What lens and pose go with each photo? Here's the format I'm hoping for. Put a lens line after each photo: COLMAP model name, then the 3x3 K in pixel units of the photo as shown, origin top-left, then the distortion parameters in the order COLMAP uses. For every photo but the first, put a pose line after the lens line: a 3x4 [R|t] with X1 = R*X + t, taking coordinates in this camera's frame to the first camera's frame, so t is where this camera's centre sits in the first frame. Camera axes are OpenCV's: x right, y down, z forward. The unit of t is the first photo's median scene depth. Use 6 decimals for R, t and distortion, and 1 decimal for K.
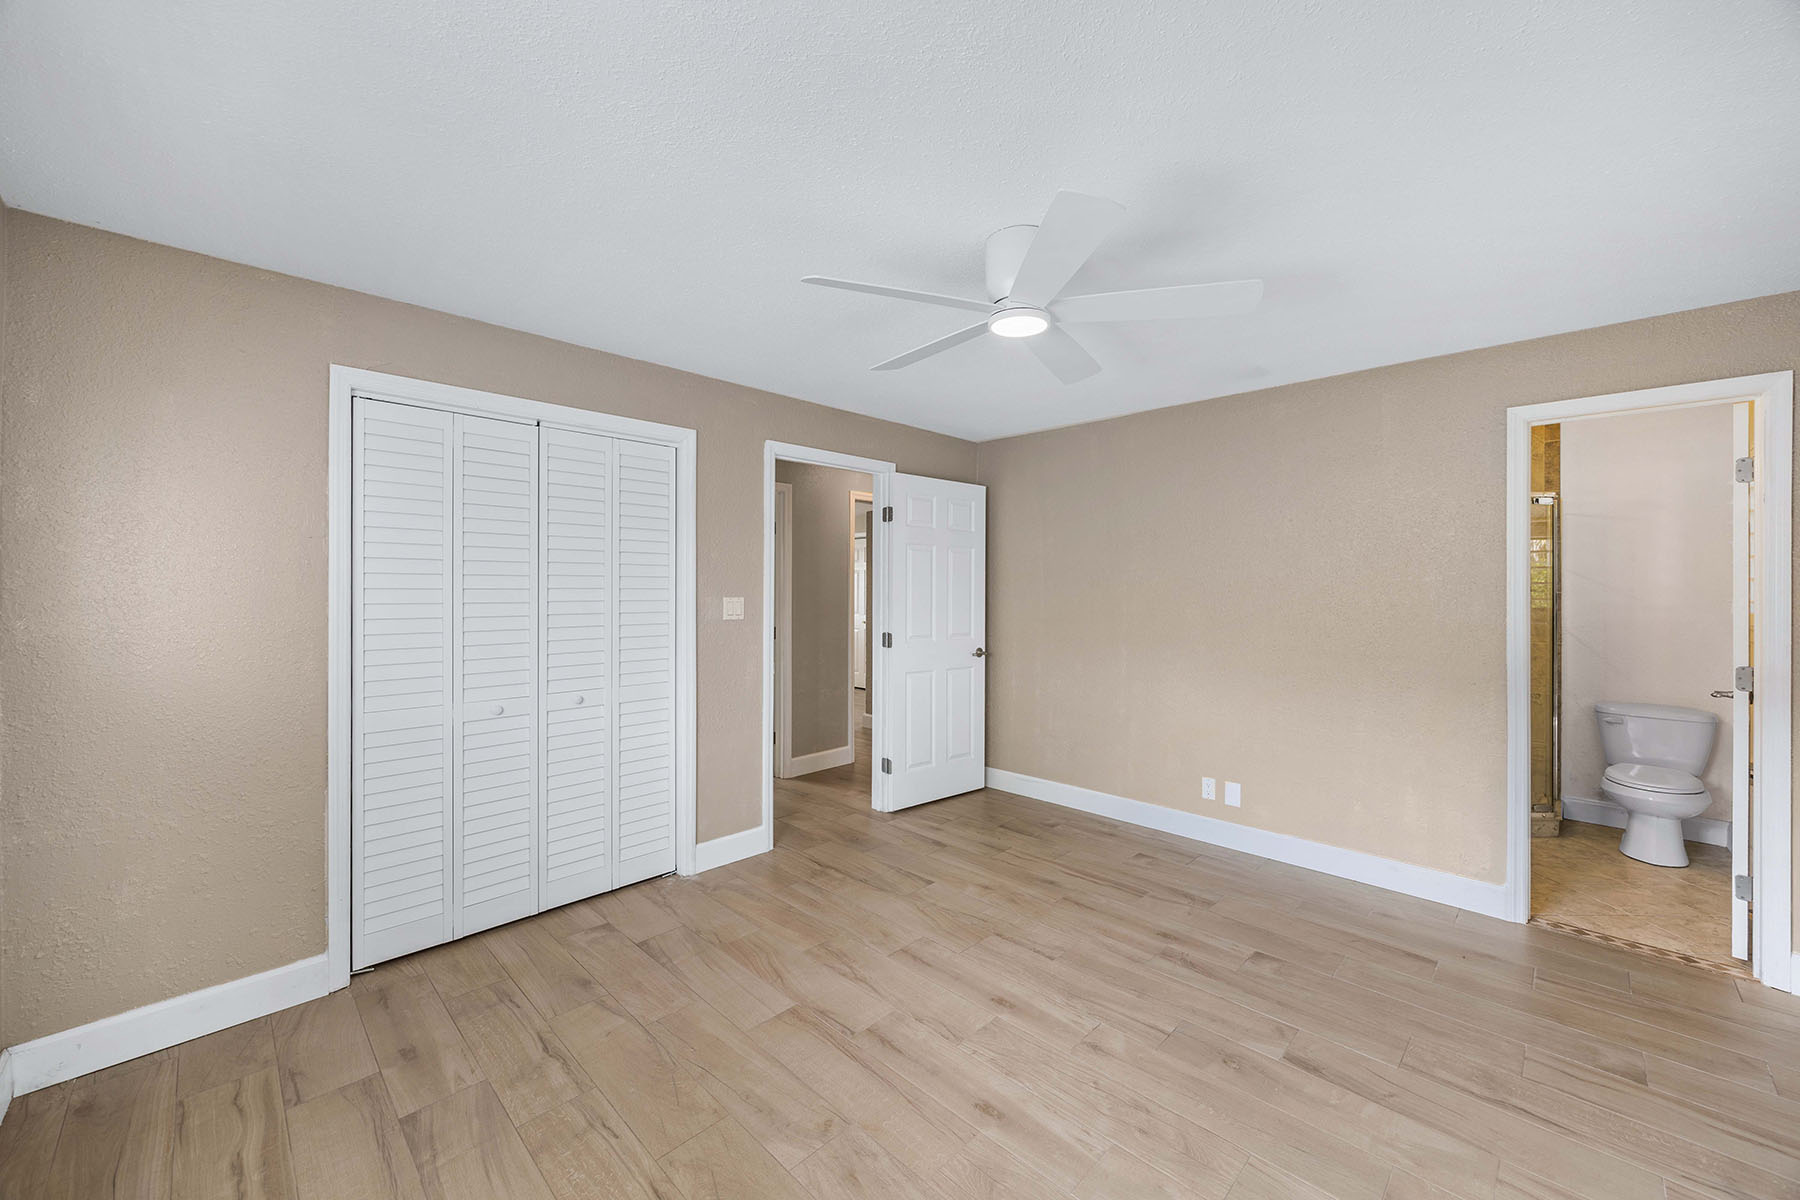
lens RADIAL K [[692.0, 0, 905.7], [0, 692.0, 591.4], [0, 0, 1]] dist [-0.000912, -0.000132]
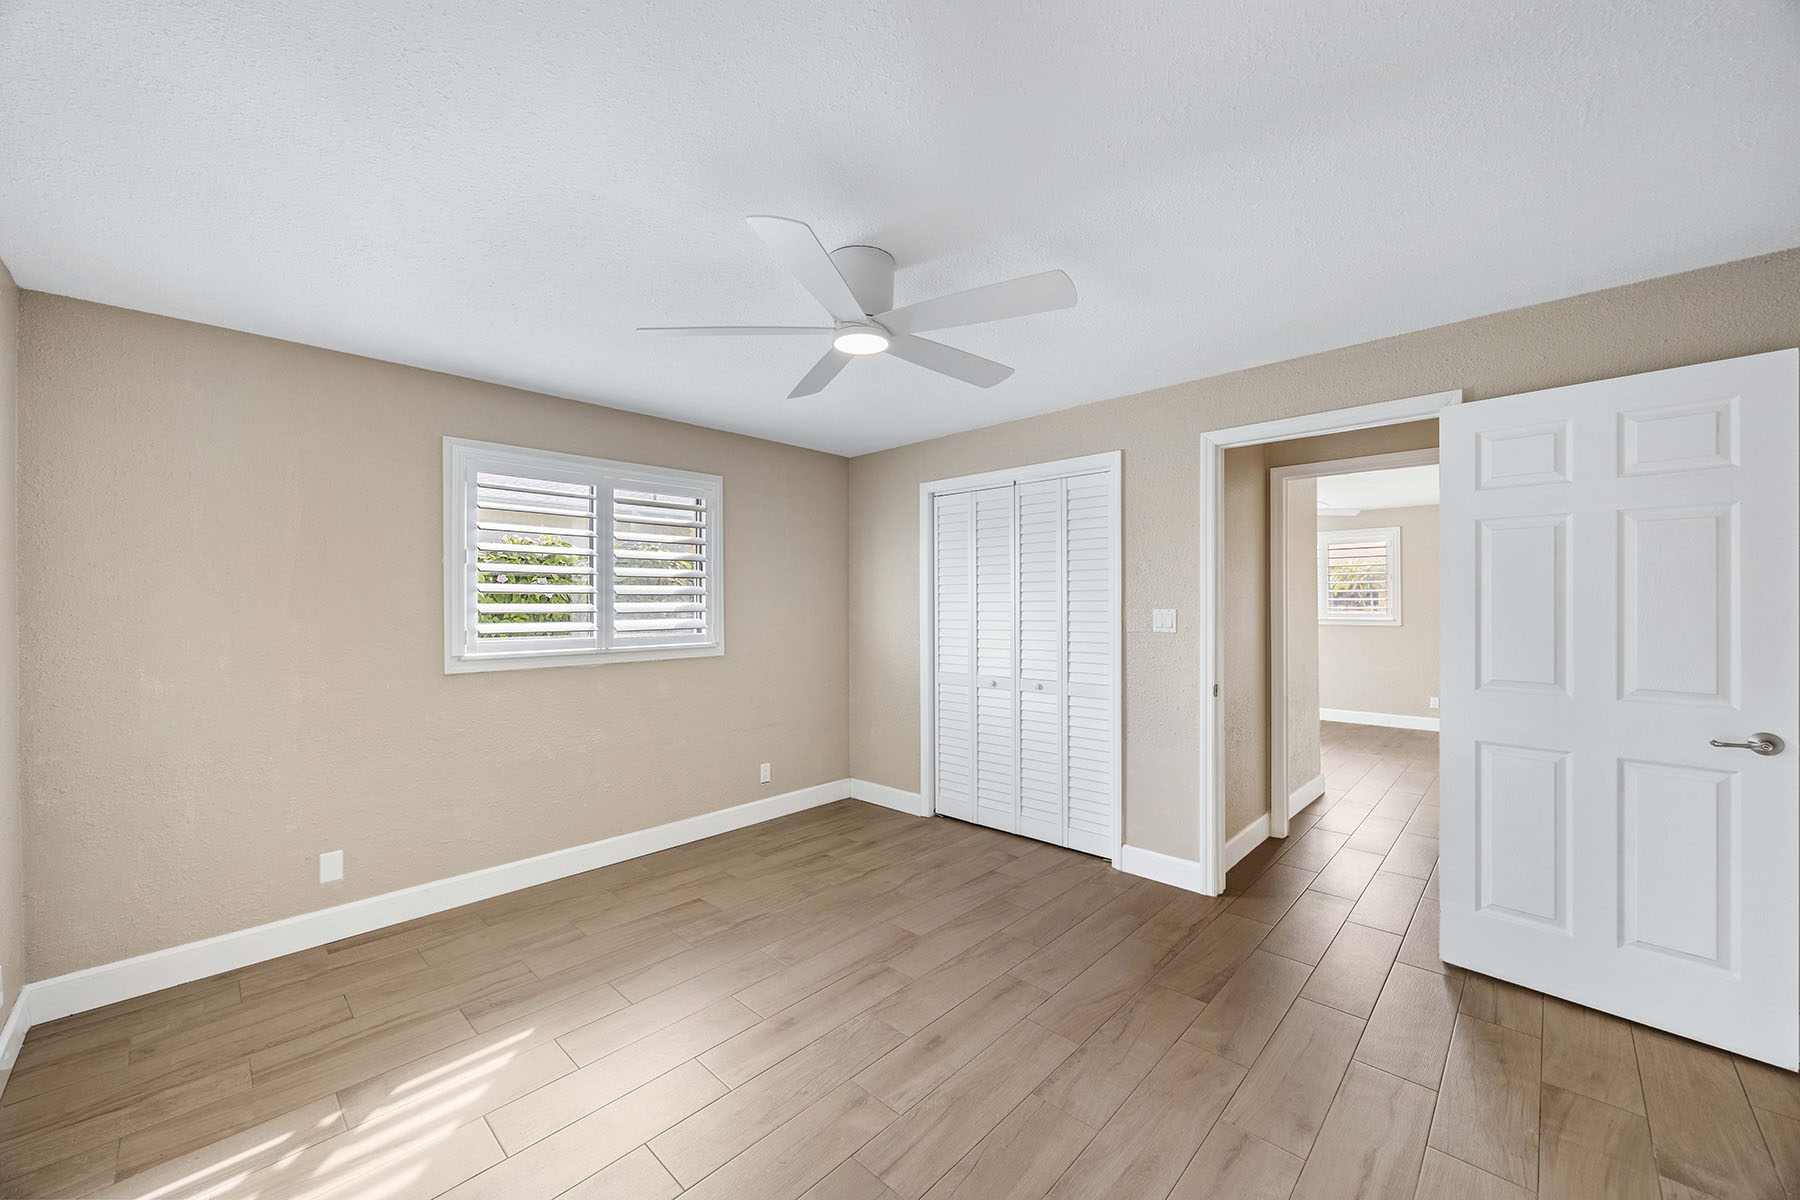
lens RADIAL K [[684.7, 0, 903.5], [0, 684.7, 605.9], [0, 0, 1]] dist [-0.002203, -0.000065]
pose [[0.013036, 0.000159, -0.999915, 0.944312], [0.002372, 0.999997, 0.000190, 0.004279], [0.999912, -0.002374, 0.013036, 0.842775]]
